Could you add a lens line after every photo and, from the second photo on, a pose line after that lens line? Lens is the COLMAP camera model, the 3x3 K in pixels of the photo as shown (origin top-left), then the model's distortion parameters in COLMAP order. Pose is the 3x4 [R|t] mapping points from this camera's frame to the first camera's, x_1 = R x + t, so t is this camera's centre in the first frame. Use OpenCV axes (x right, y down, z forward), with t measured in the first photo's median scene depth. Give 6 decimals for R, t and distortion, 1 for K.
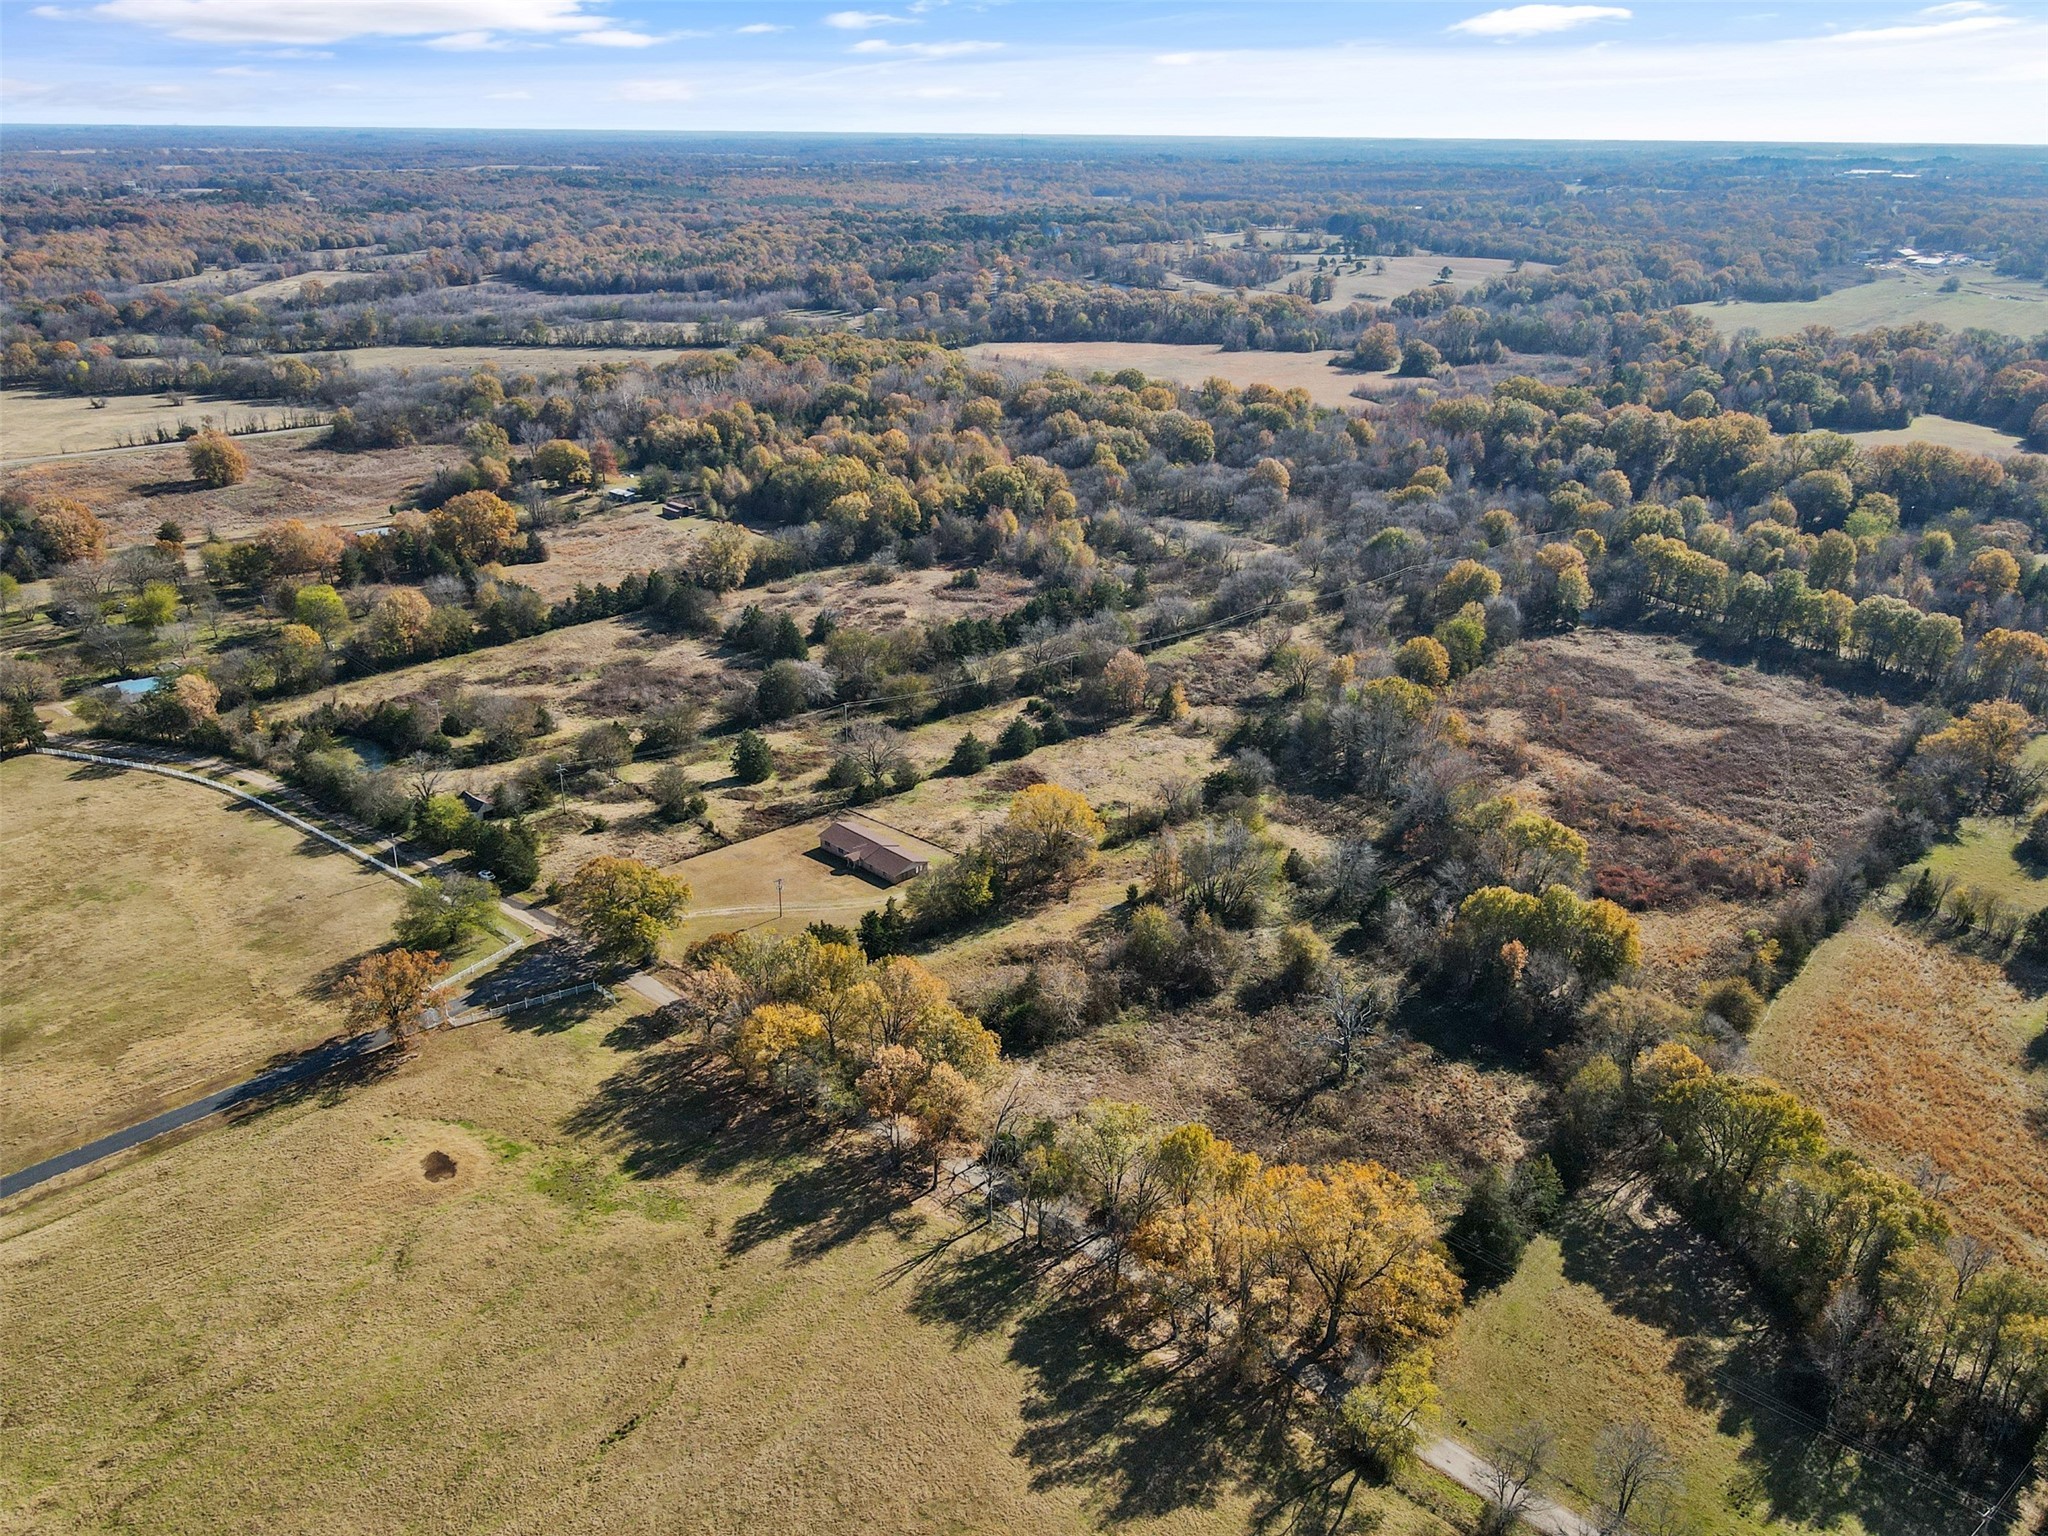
lens RADIAL K [[1500.4, 0, 1014.1], [0, 1500.4, 767.6], [0, 0, 1]] dist [0.006426, 0.021076]
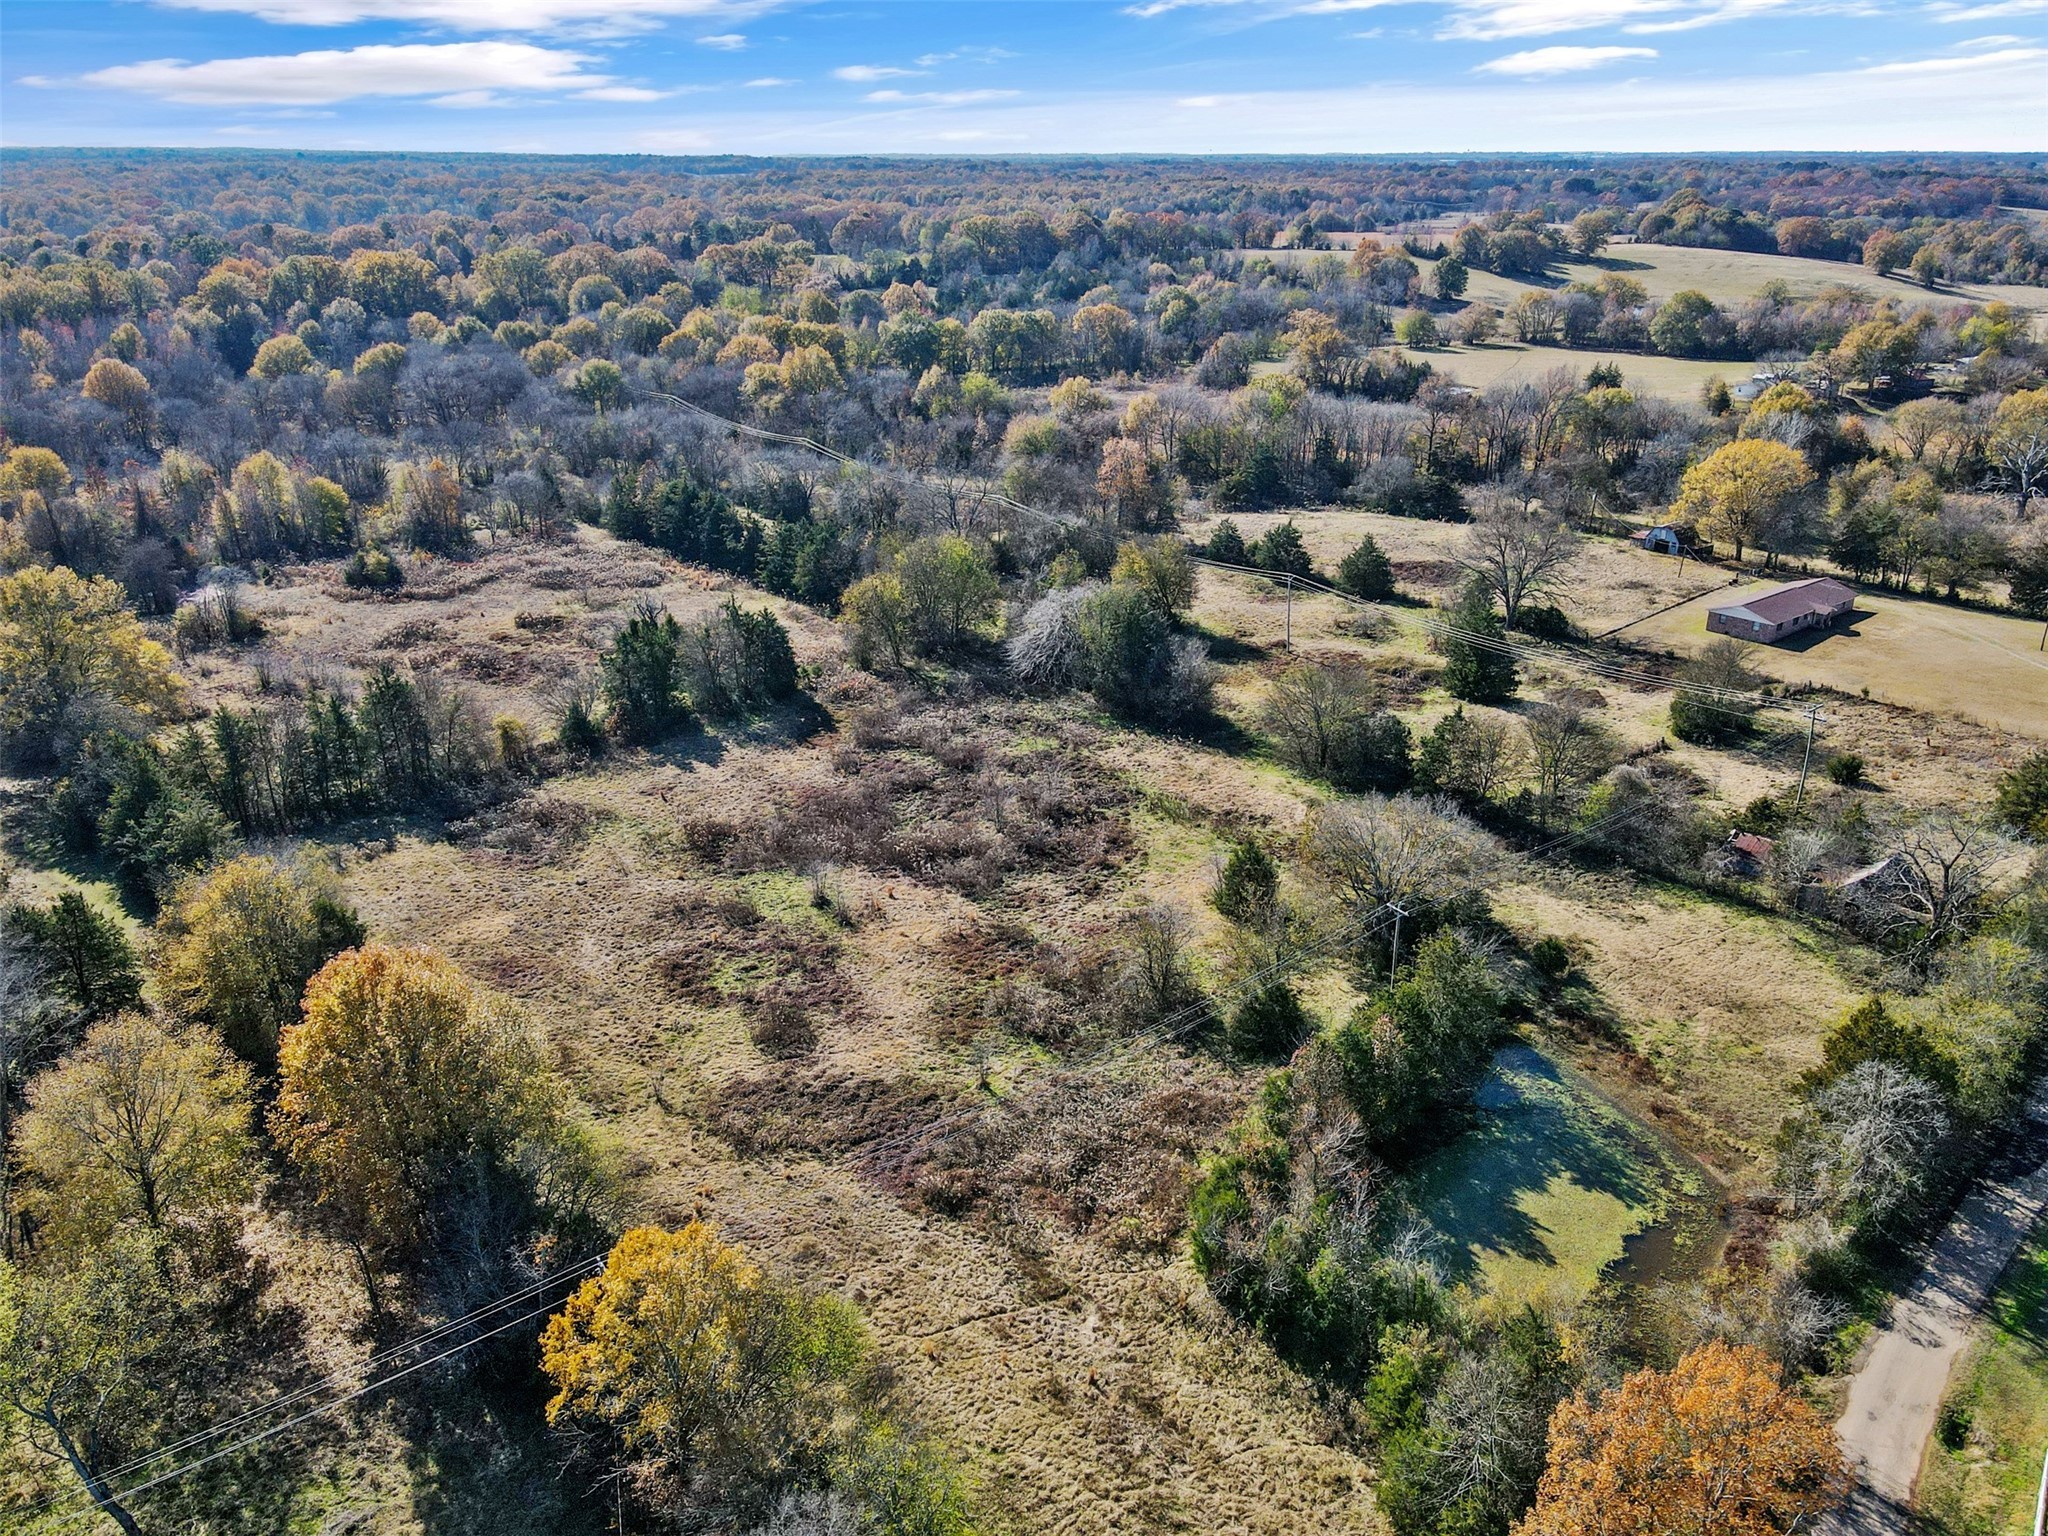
lens RADIAL K [[1544.9, 0, 1016.1], [0, 1544.9, 742.1], [0, 0, 1]] dist [0.018706, 0.006103]
pose [[0.100680, -0.361110, 0.927072, -0.613870], [0.391601, 0.870976, 0.296731, -0.180379], [-0.914610, 0.333167, 0.229101, 0.901285]]
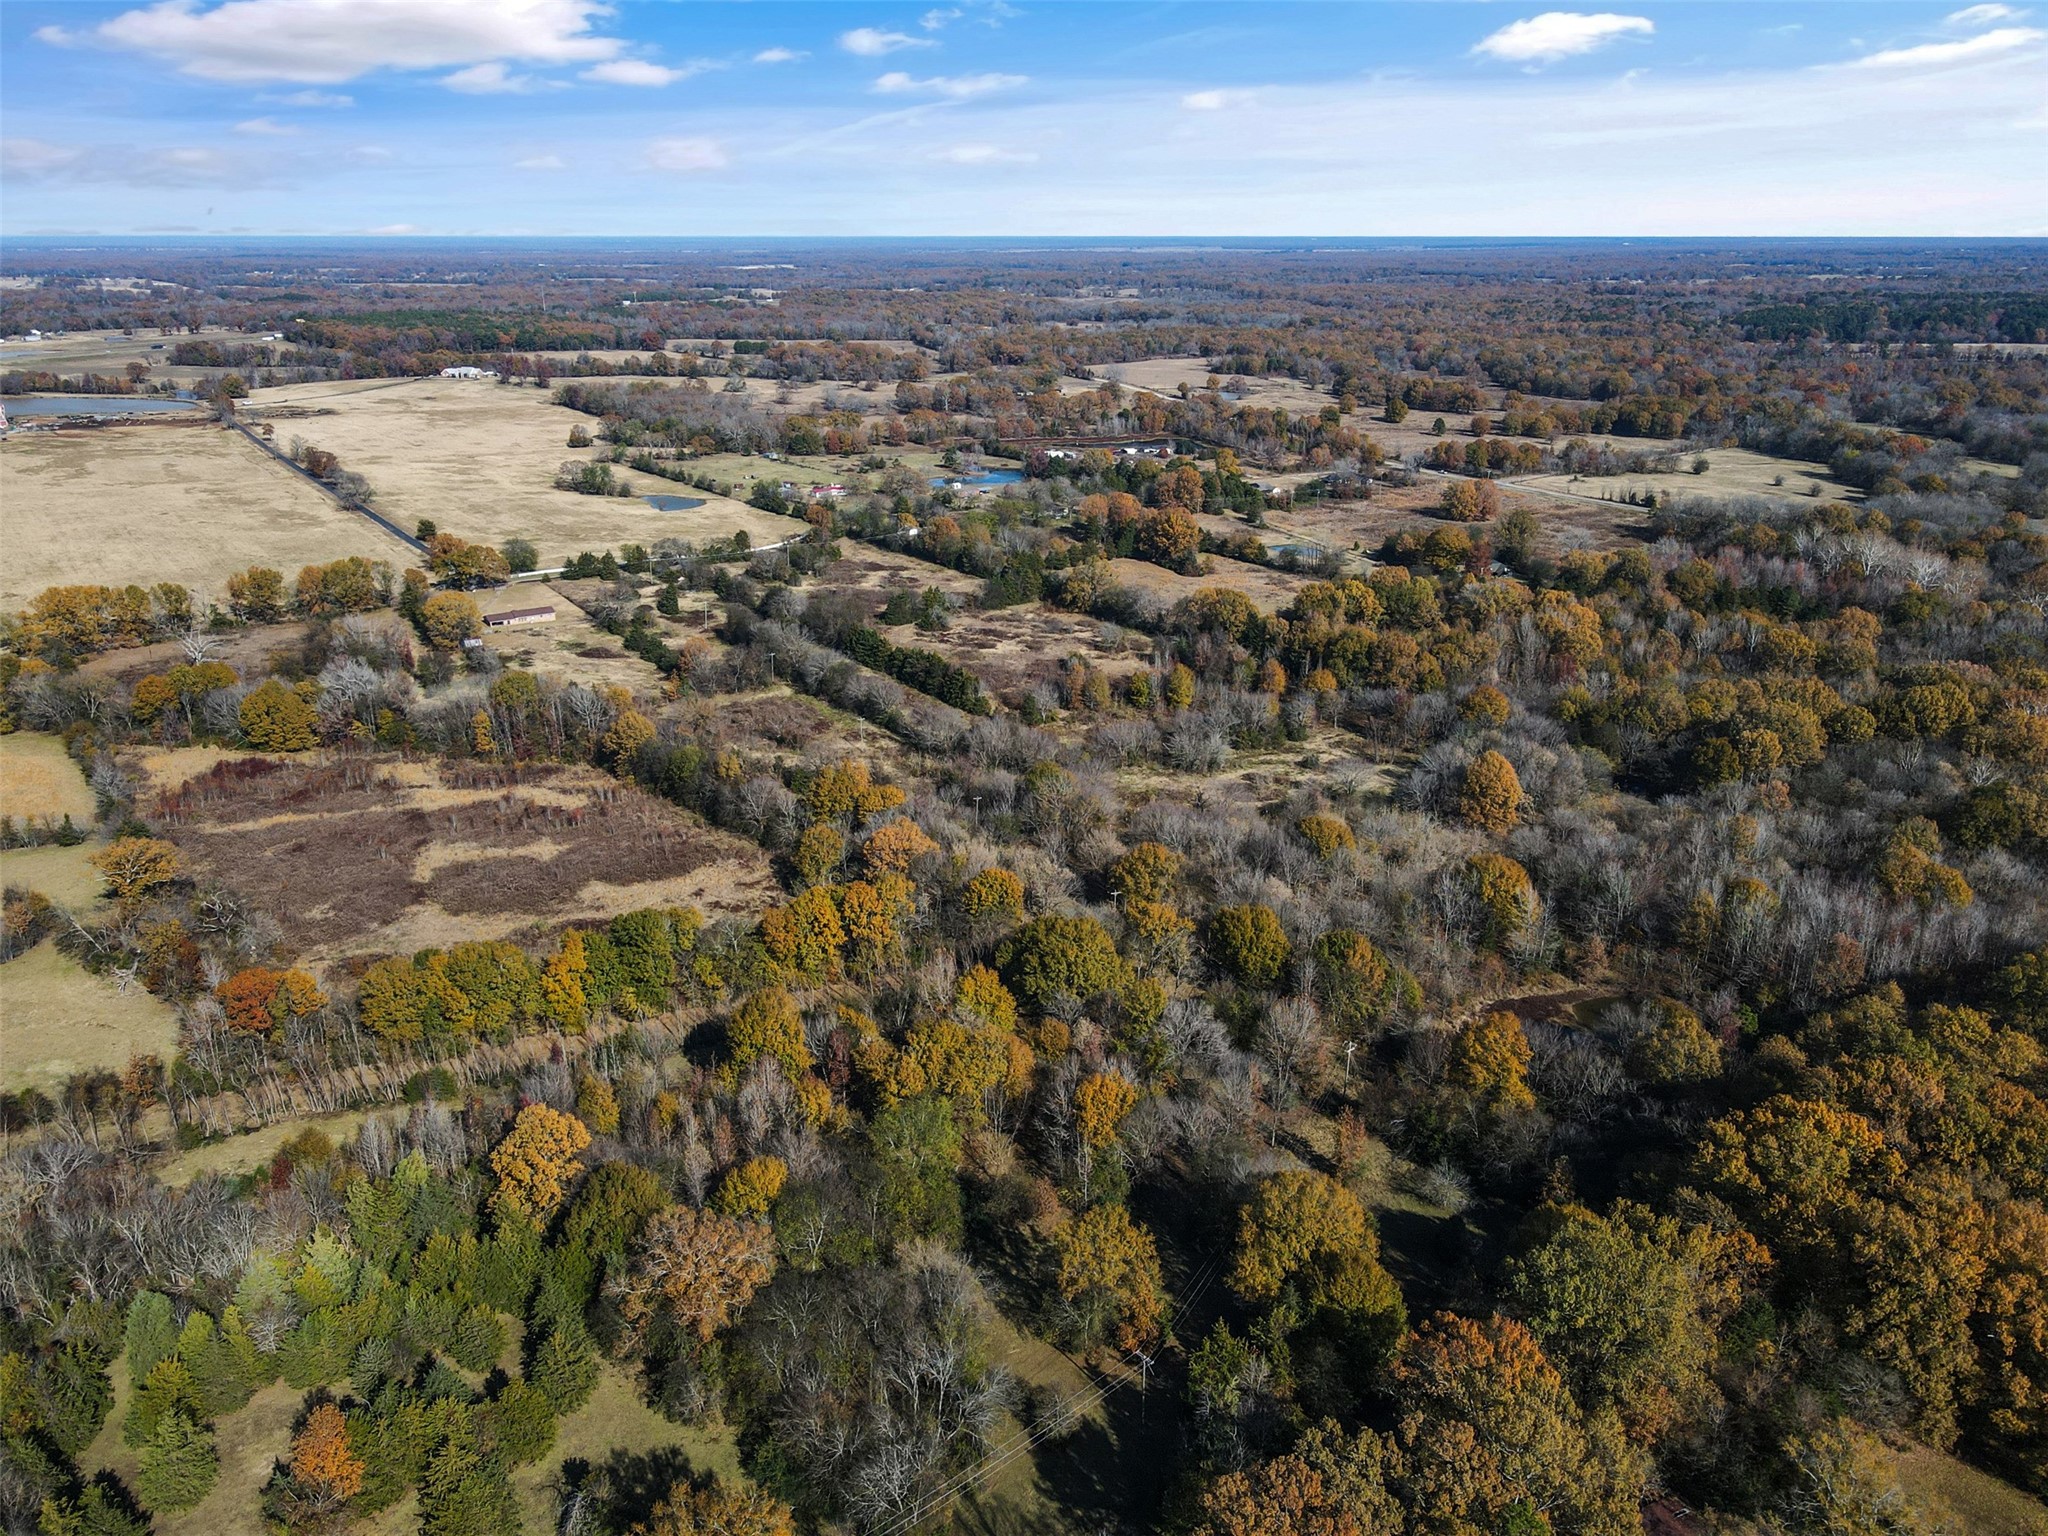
lens RADIAL K [[1553.1, 0, 1015.2], [0, 1553.1, 746.1], [0, 0, 1]] dist [0.008839, 0.015512]
pose [[-0.175561, 0.304916, -0.936058, 1.223891], [-0.392365, 0.850373, 0.350594, -0.538314], [0.902900, 0.428827, -0.029654, 1.277083]]
